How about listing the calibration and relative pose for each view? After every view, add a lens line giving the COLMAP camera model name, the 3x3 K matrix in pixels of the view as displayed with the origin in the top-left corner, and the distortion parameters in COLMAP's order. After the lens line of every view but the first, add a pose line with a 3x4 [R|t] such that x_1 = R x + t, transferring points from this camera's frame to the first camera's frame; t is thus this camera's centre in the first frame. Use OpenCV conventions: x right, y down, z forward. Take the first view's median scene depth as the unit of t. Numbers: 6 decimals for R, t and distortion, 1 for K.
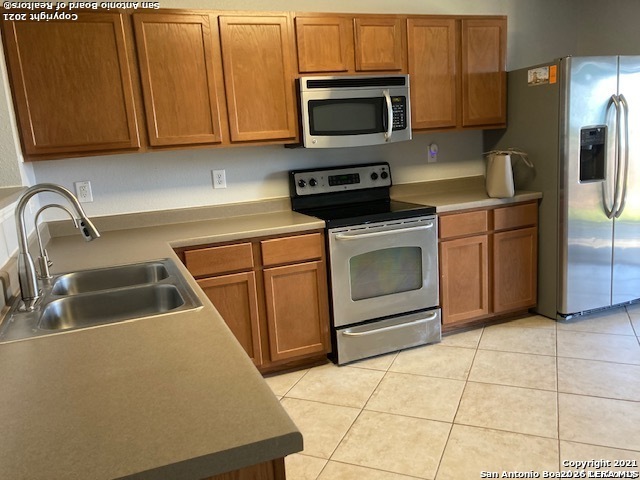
lens RADIAL K [[527.6, 0, 318.4], [0, 527.6, 245.6], [0, 0, 1]] dist [0.059465, -0.070222]
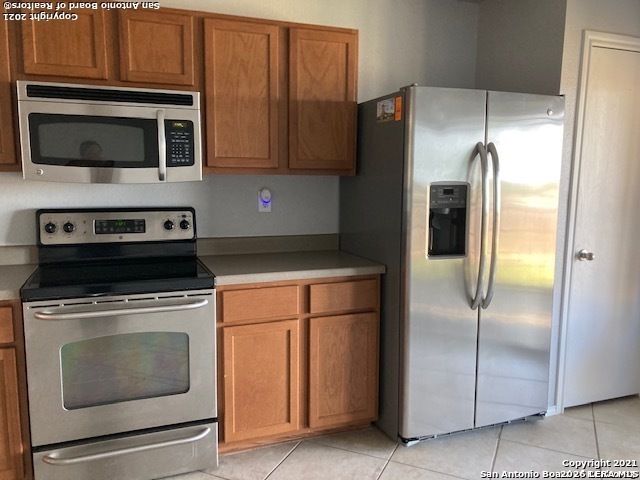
lens RADIAL K [[527.6, 0, 318.4], [0, 527.6, 245.6], [0, 0, 1]] dist [0.059465, -0.070222]
pose [[0.996928, 0.078025, -0.006824, 0.352565], [-0.078292, 0.995191, -0.058873, -0.082863], [0.002198, 0.059226, 0.998242, 0.286567]]
